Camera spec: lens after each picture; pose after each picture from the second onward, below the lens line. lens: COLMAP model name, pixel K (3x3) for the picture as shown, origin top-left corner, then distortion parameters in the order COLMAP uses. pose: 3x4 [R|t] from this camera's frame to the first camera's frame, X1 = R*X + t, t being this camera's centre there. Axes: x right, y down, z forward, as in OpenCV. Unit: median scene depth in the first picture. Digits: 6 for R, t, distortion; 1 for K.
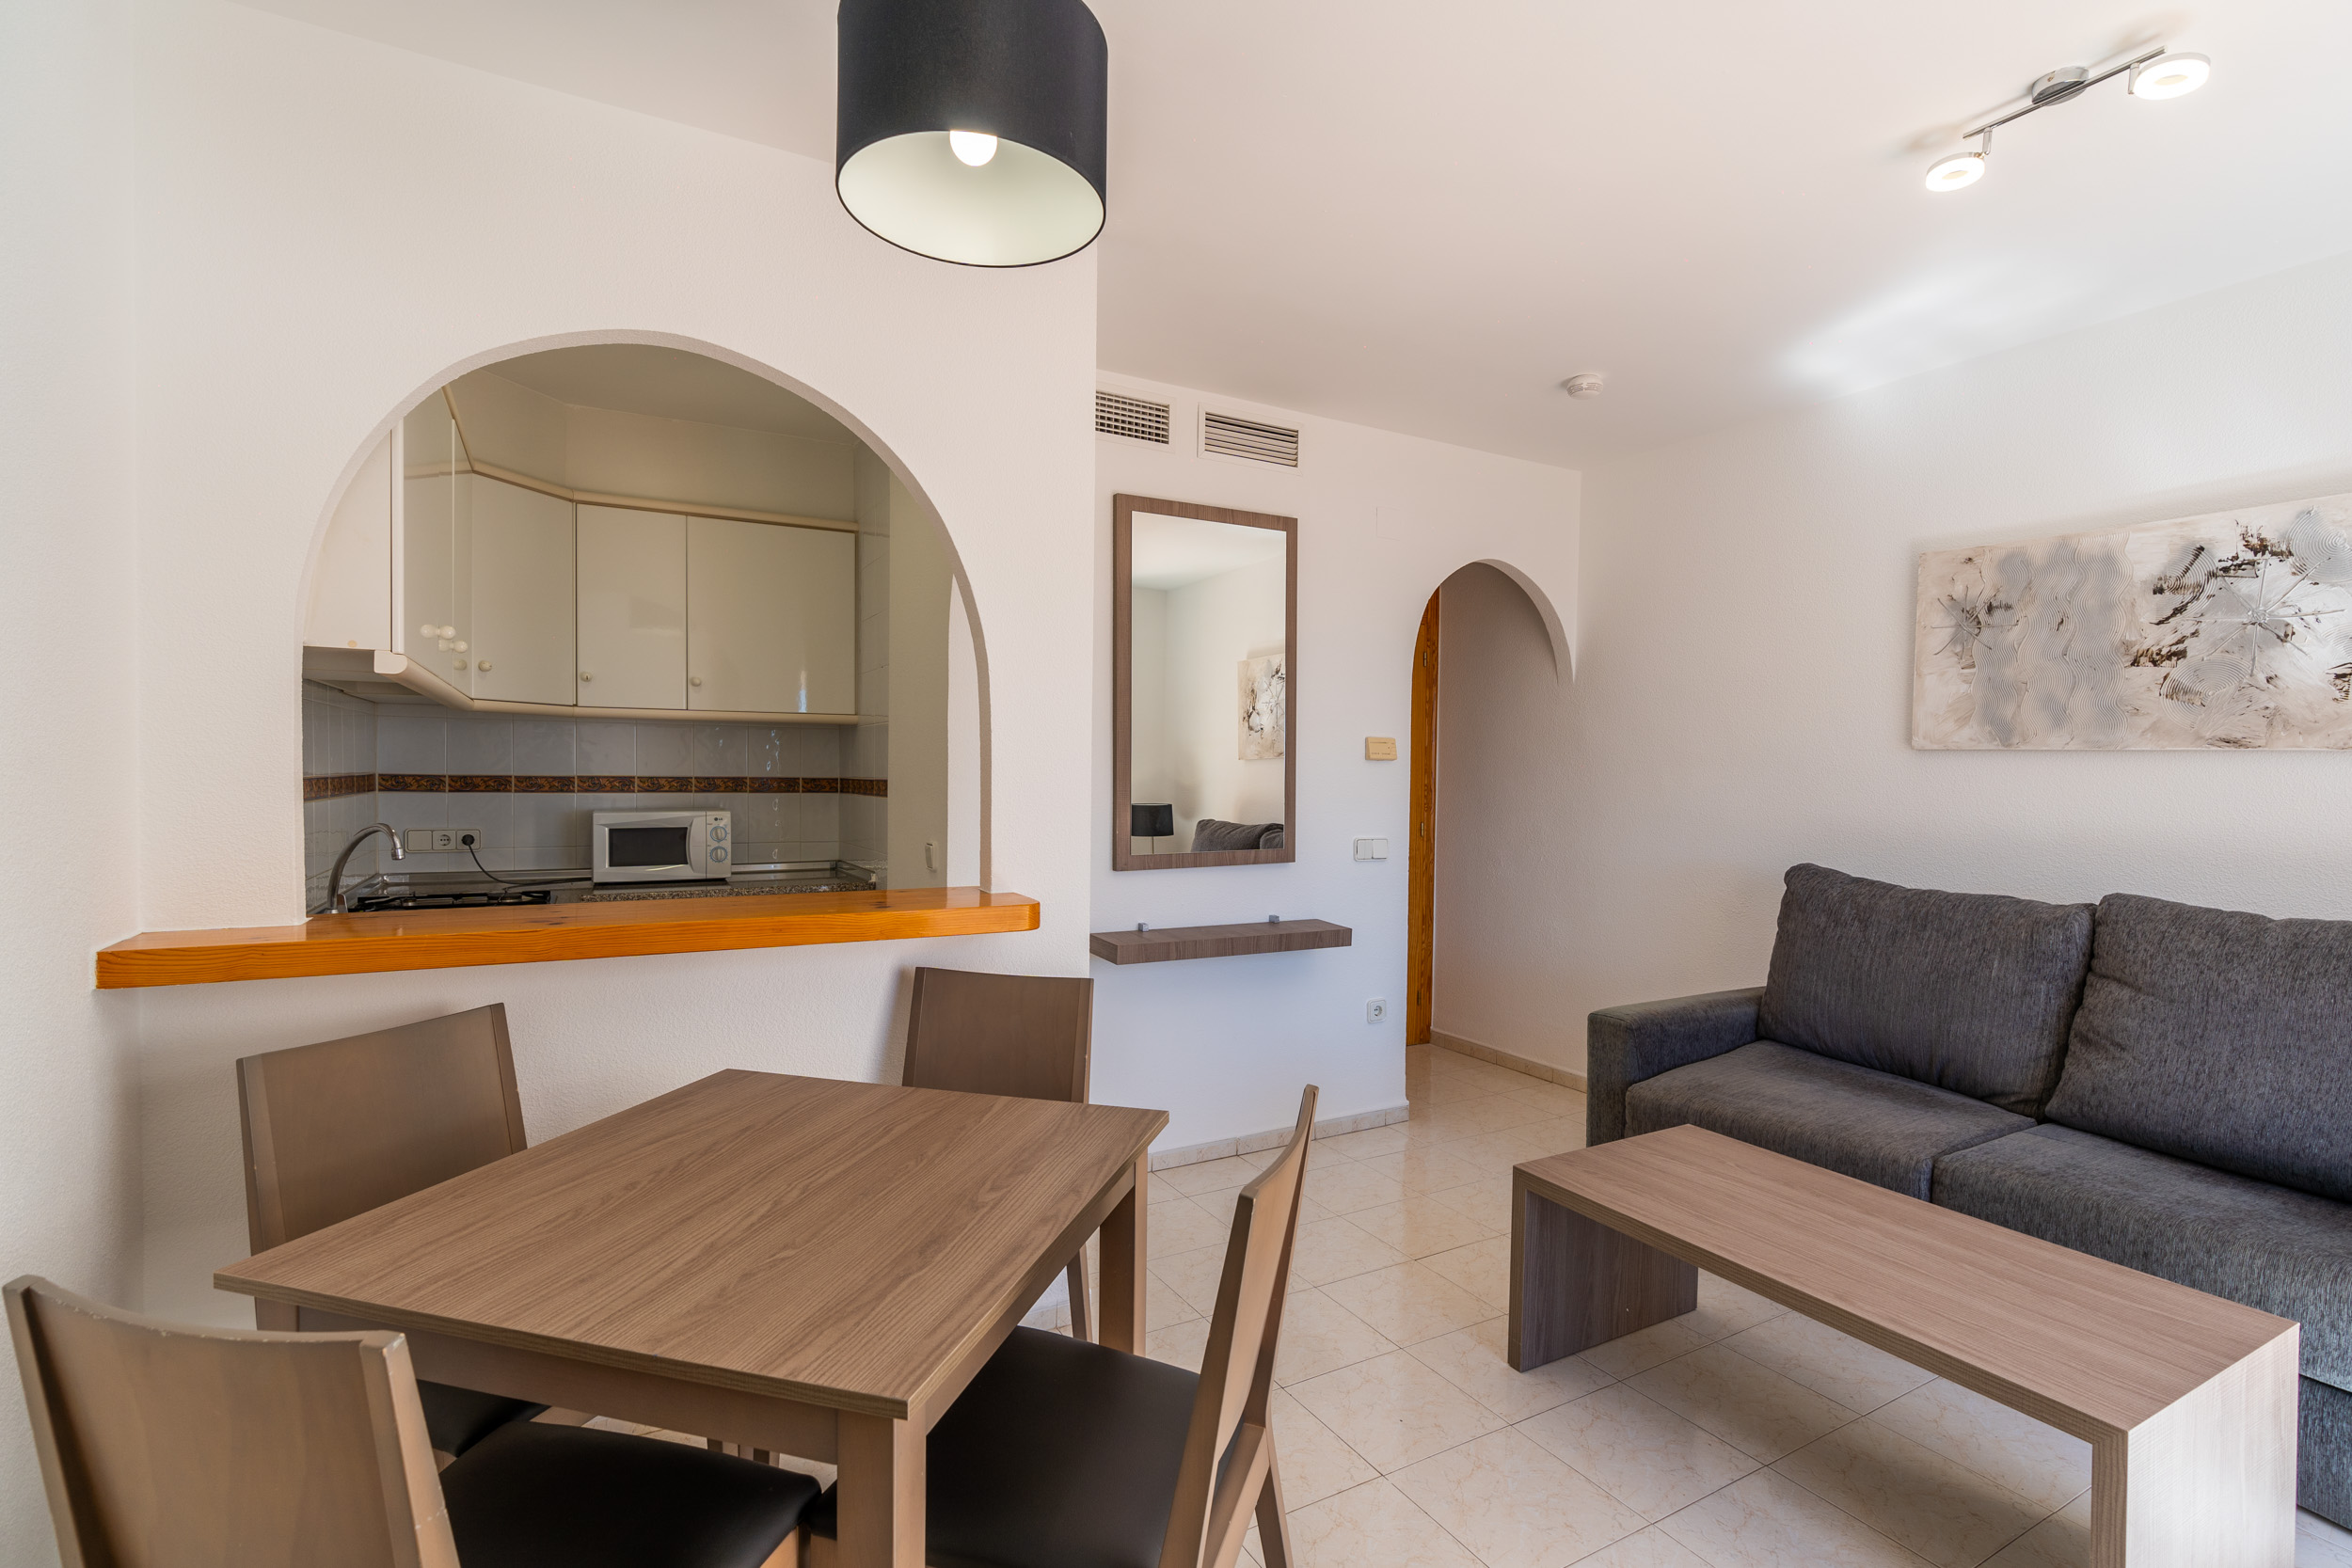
lens RADIAL K [[1071.3, 0, 1185.4], [0, 1071.3, 792.7], [0, 0, 1]] dist [-0.008185, 0.002782]
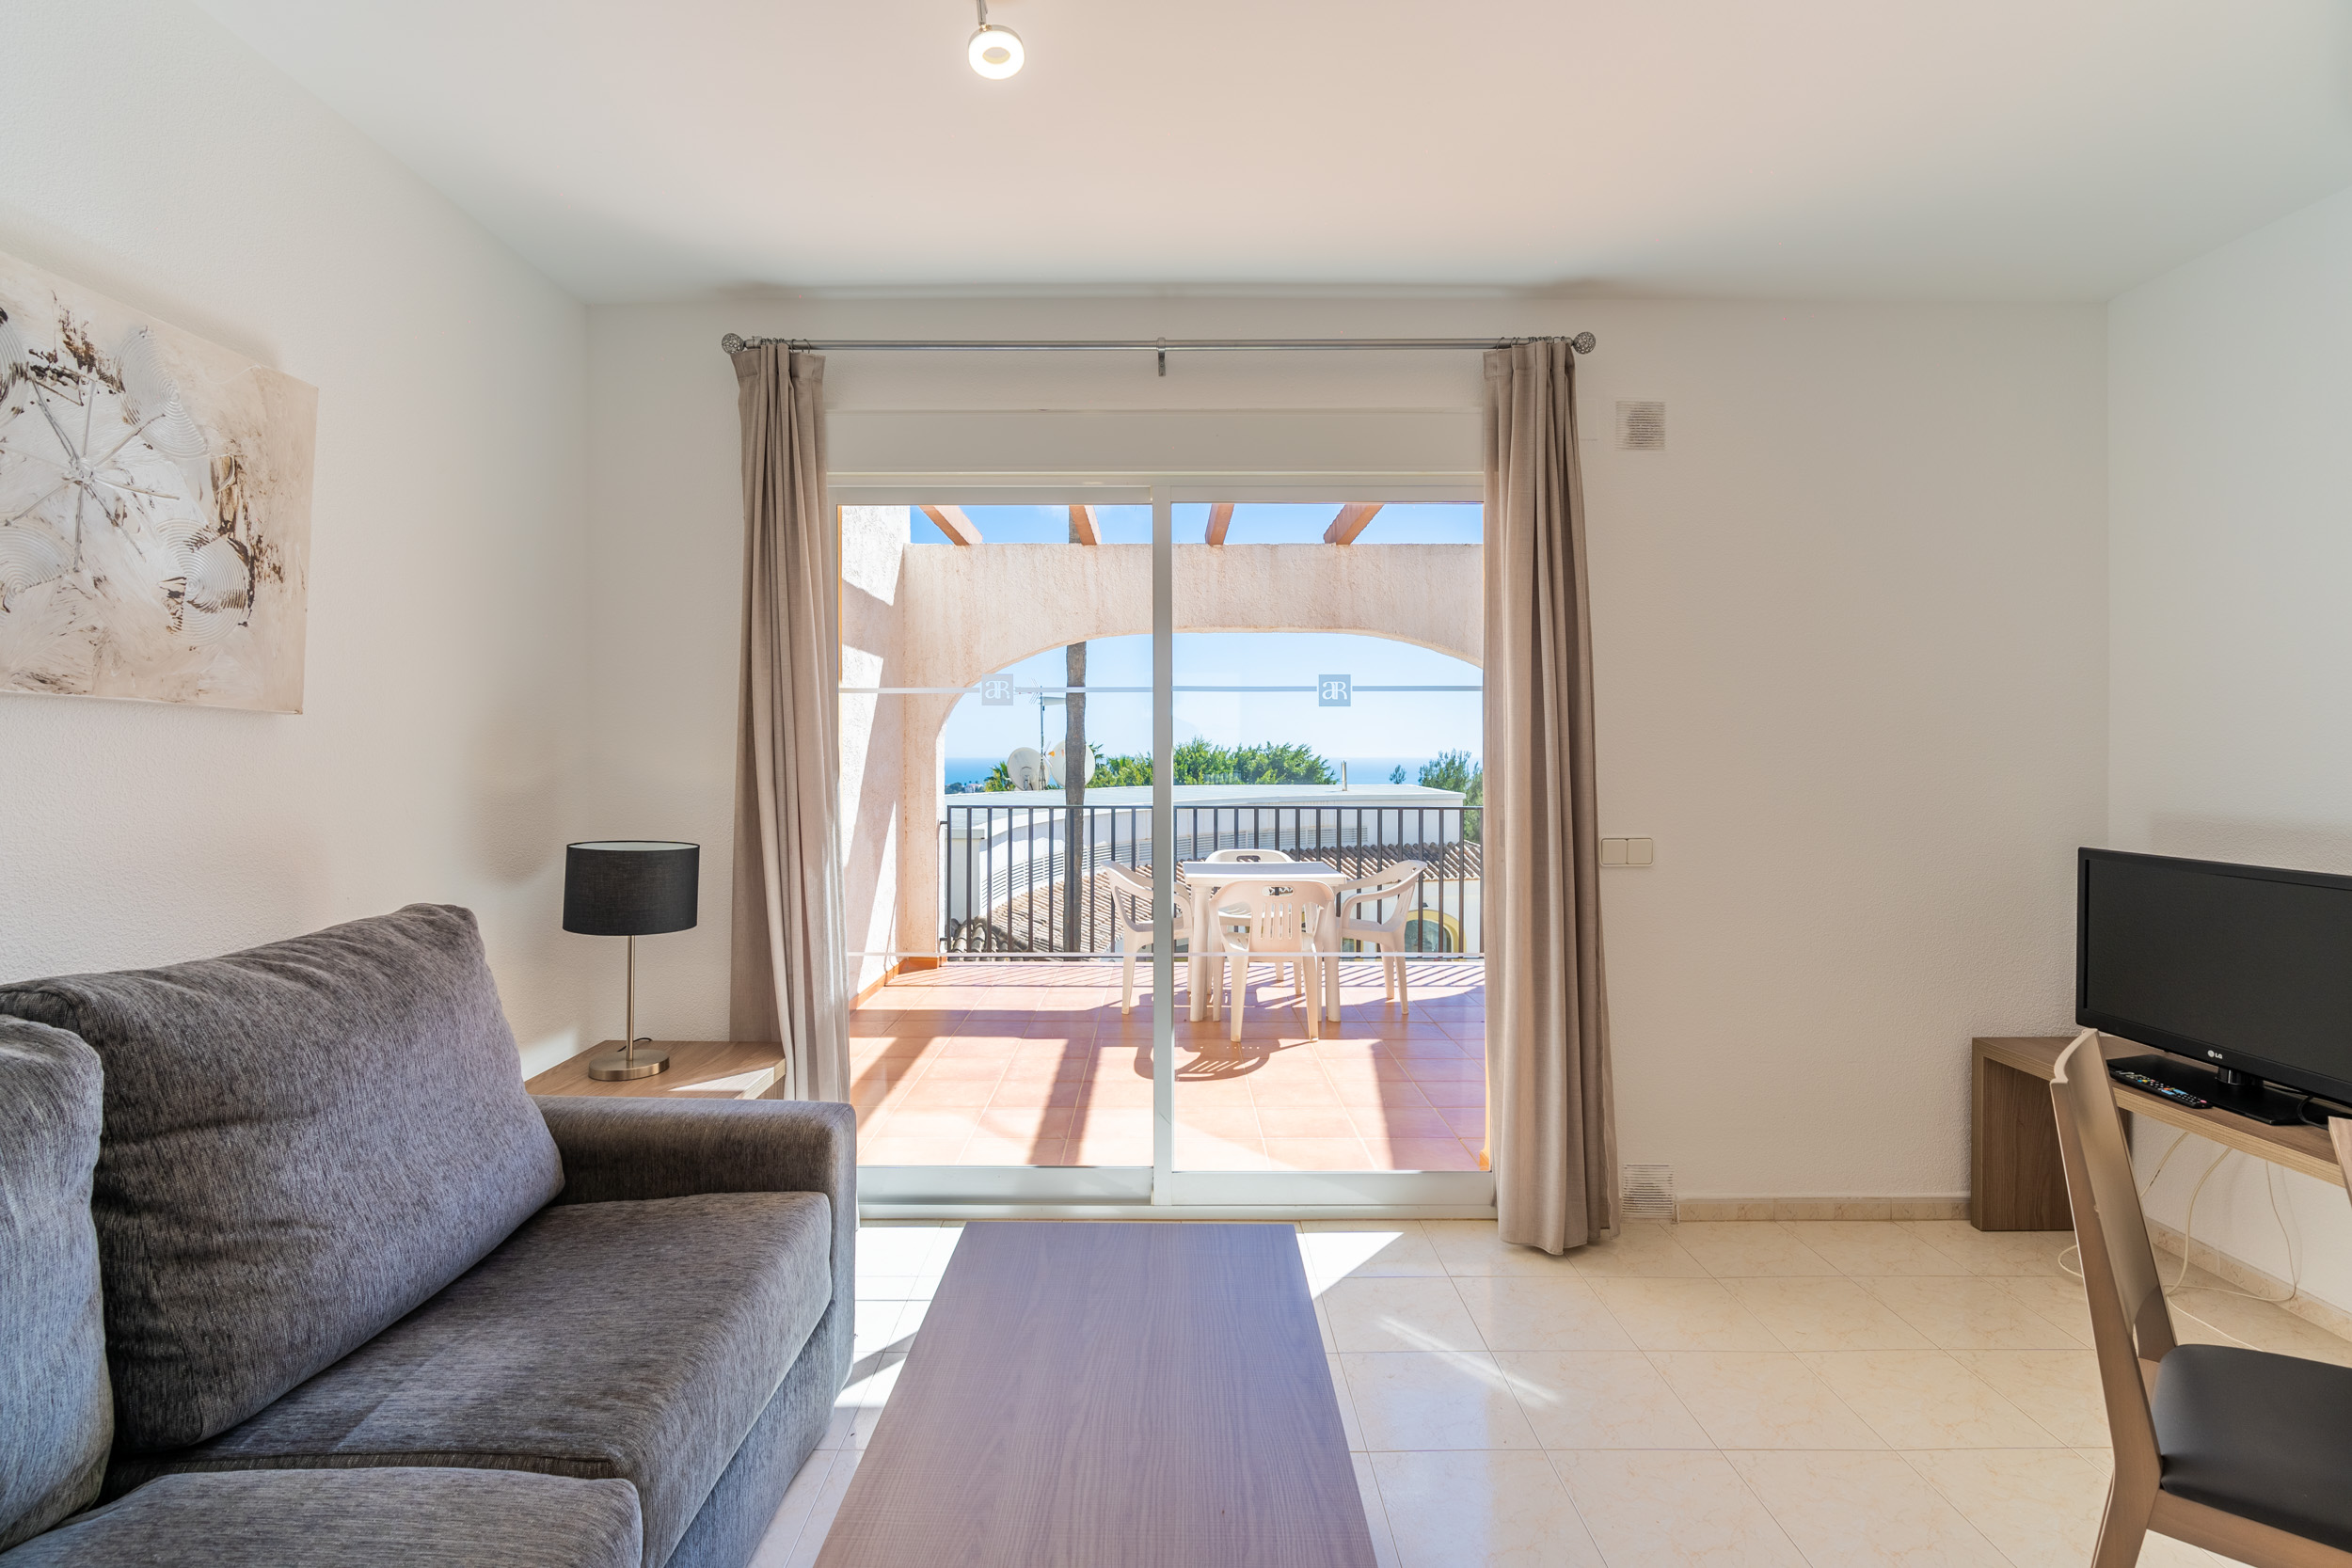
lens RADIAL K [[1071.3, 0, 1151.4], [0, 1071.3, 756.7], [0, 0, 1]] dist [-0.008185, 0.002782]
pose [[-0.863344, -0.012175, 0.504469, 0.259898], [0.001783, 0.999629, 0.027178, -0.030166], [-0.504613, 0.024364, -0.863002, 1.630325]]
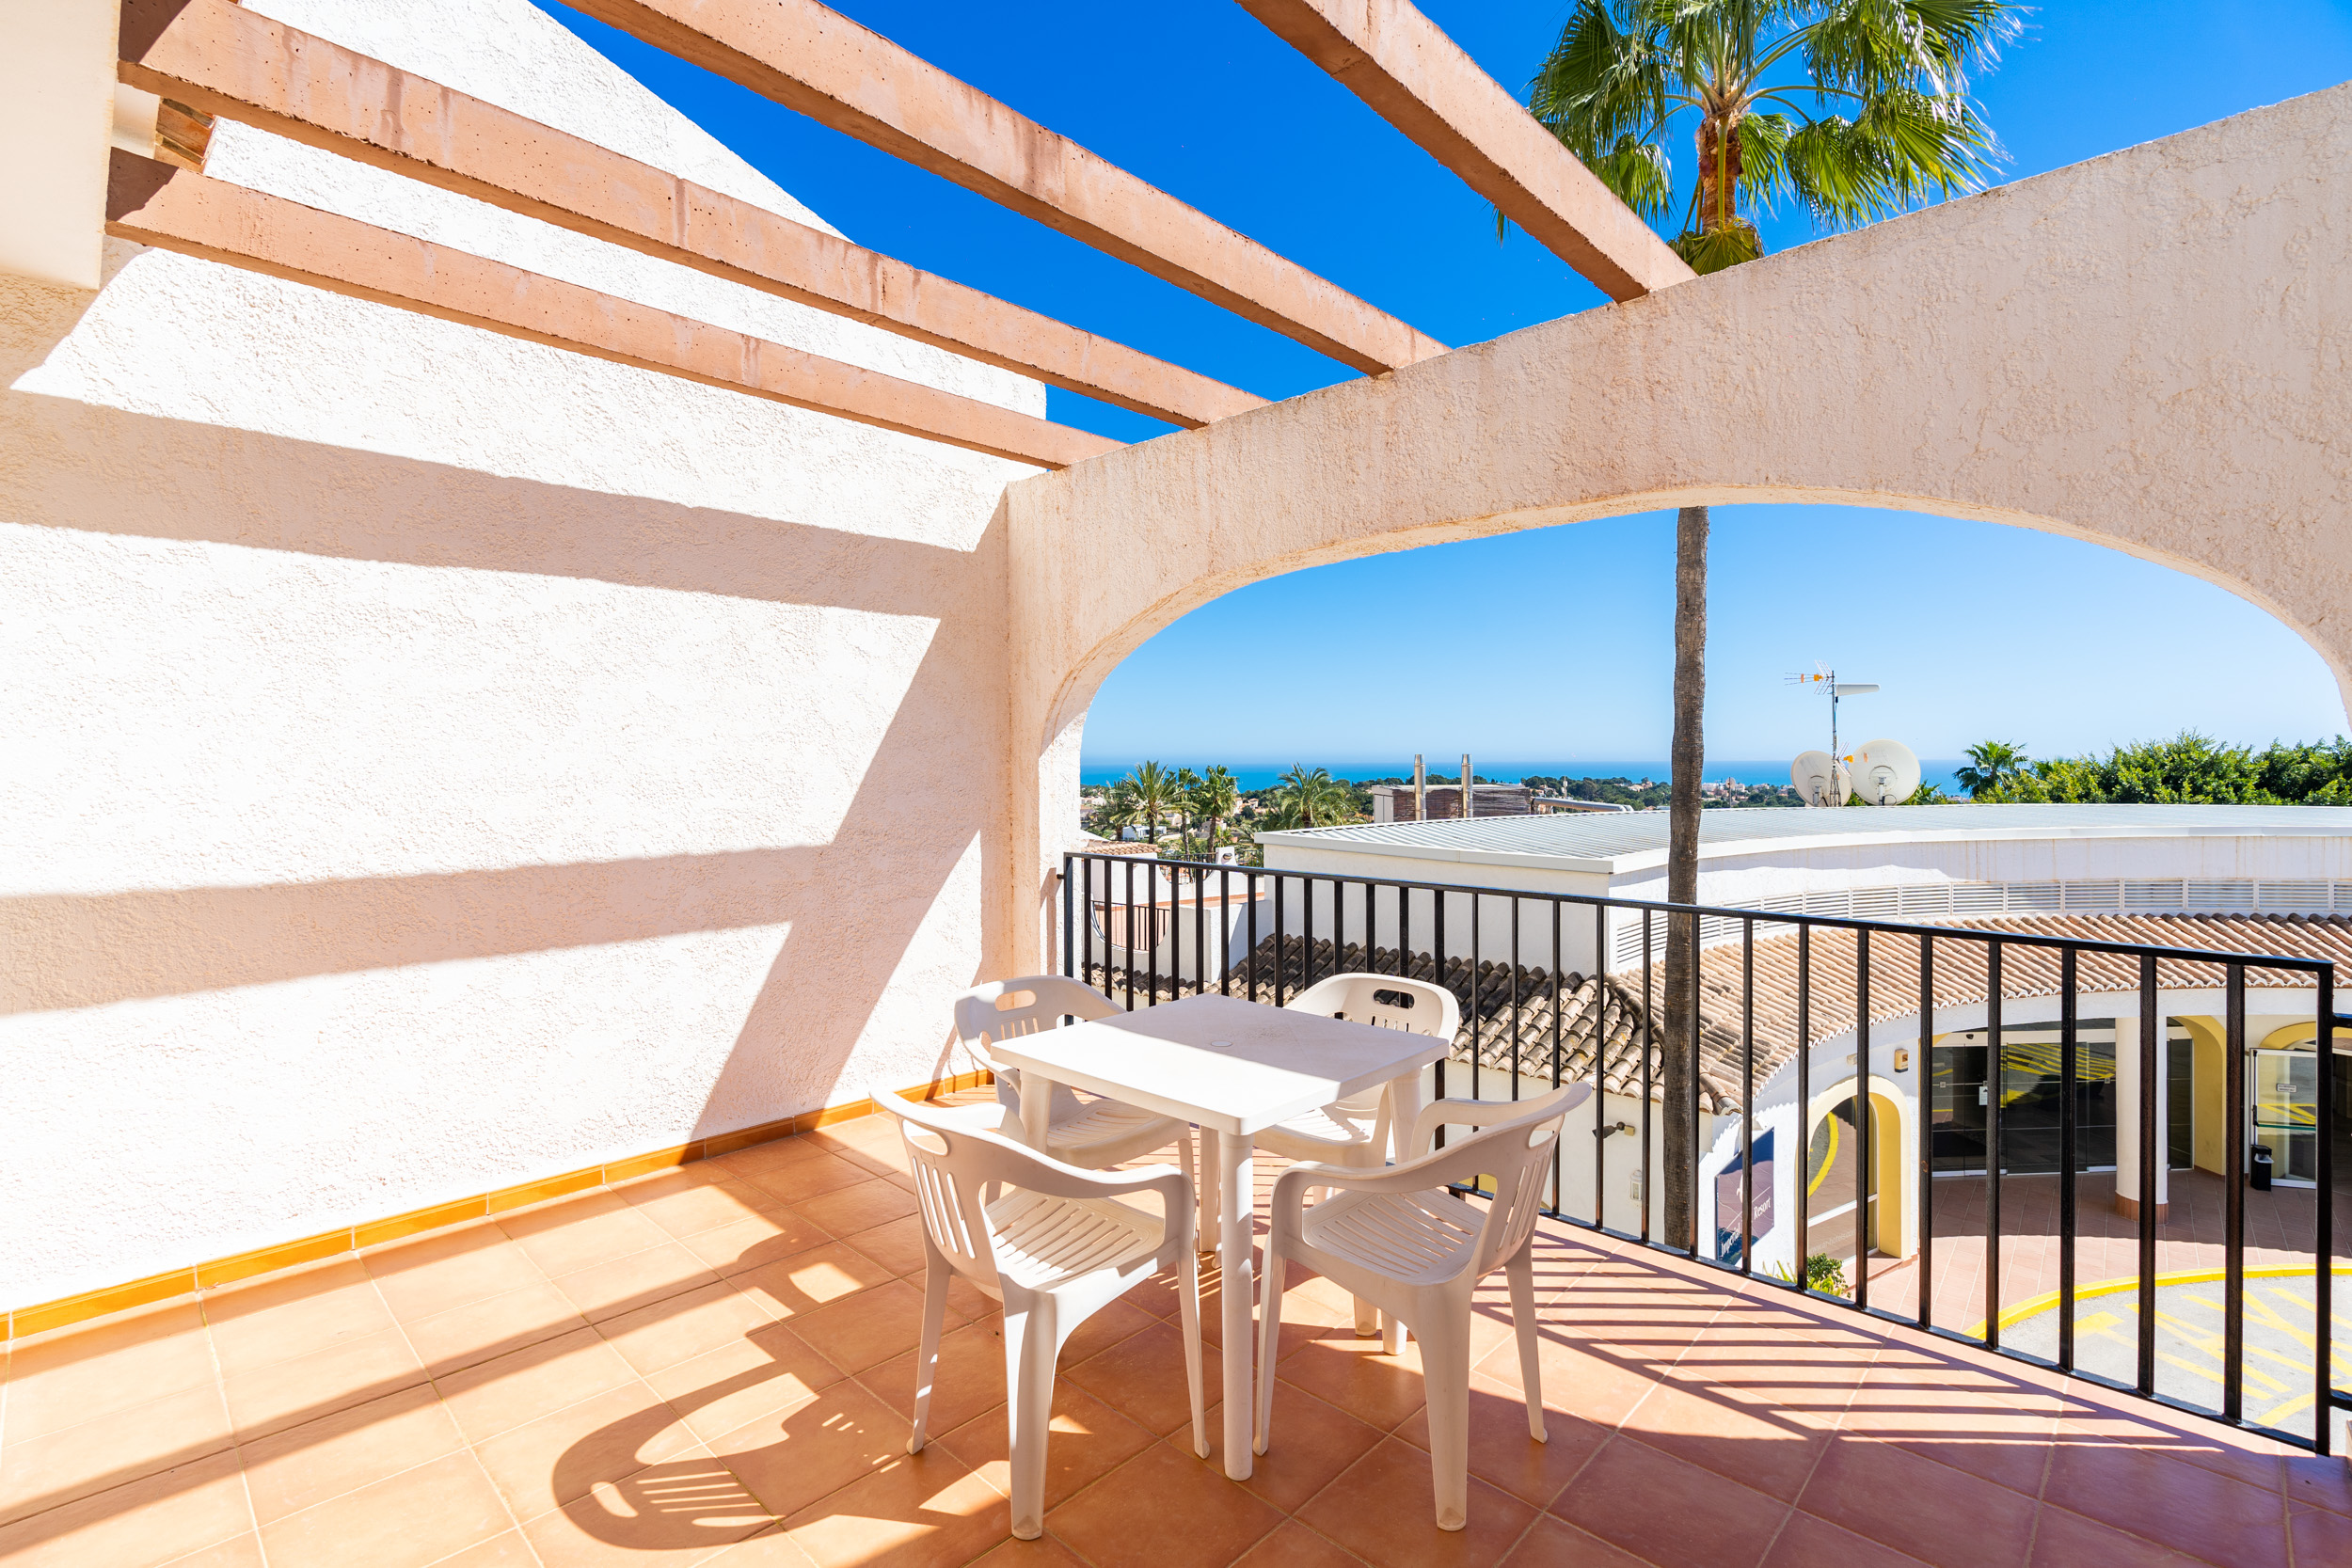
lens RADIAL K [[1071.3, 0, 1180.5], [0, 1071.3, 770.2], [0, 0, 1]] dist [-0.008185, 0.002782]
pose [[-0.286866, -0.018379, 0.957795, 0.225037], [0.024310, 0.999354, 0.026457, -0.018505], [-0.957662, 0.030873, -0.286234, -0.593570]]
